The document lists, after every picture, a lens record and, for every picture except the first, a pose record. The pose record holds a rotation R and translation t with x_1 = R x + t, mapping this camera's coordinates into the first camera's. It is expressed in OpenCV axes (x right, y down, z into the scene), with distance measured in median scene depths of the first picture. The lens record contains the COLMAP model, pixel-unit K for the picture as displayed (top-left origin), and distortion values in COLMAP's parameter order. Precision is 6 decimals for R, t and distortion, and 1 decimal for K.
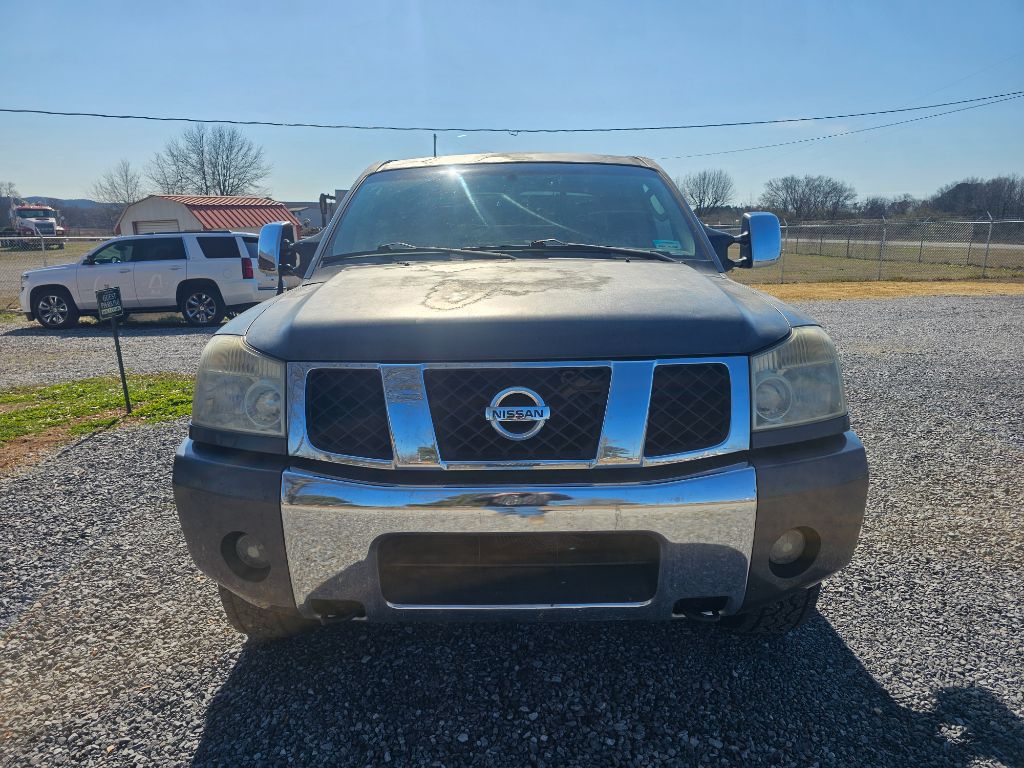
lens RADIAL K [[689.3, 0, 498.2], [0, 689.3, 386.9], [0, 0, 1]] dist [-0.001919, -0.003040]
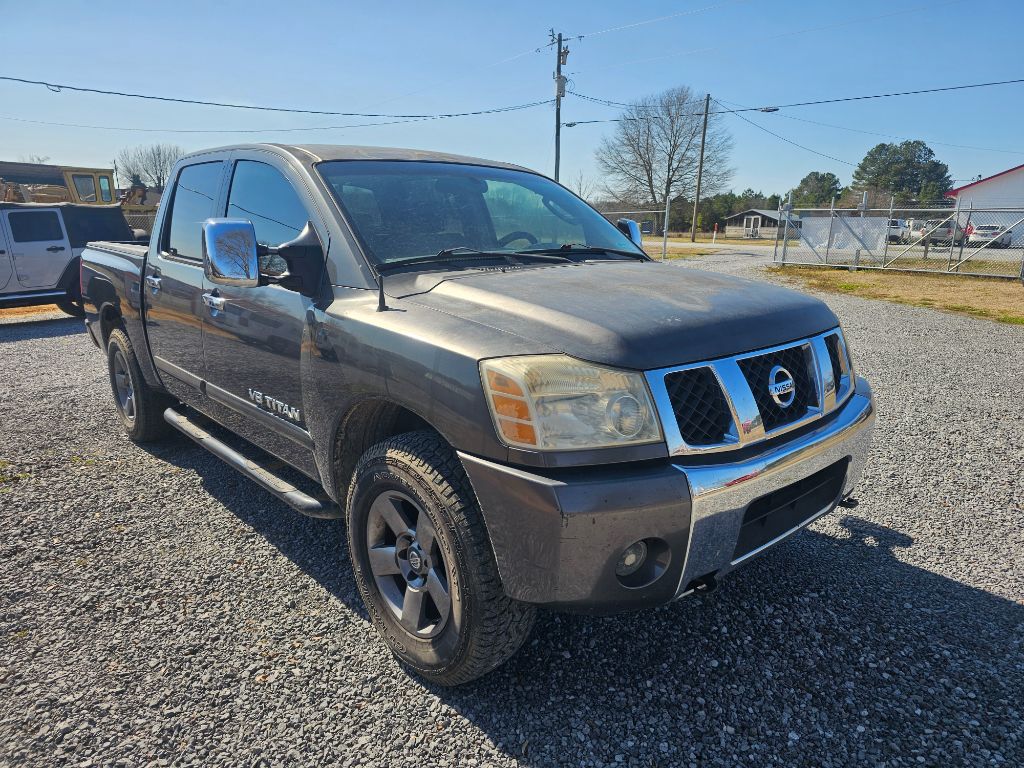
lens RADIAL K [[689.3, 0, 498.2], [0, 689.3, 386.9], [0, 0, 1]] dist [-0.001919, -0.003040]
pose [[0.728600, -0.135356, 0.671432, -1.138014], [0.117339, 0.990454, 0.072339, -0.110314], [-0.674814, 0.026079, 0.737527, 0.366614]]
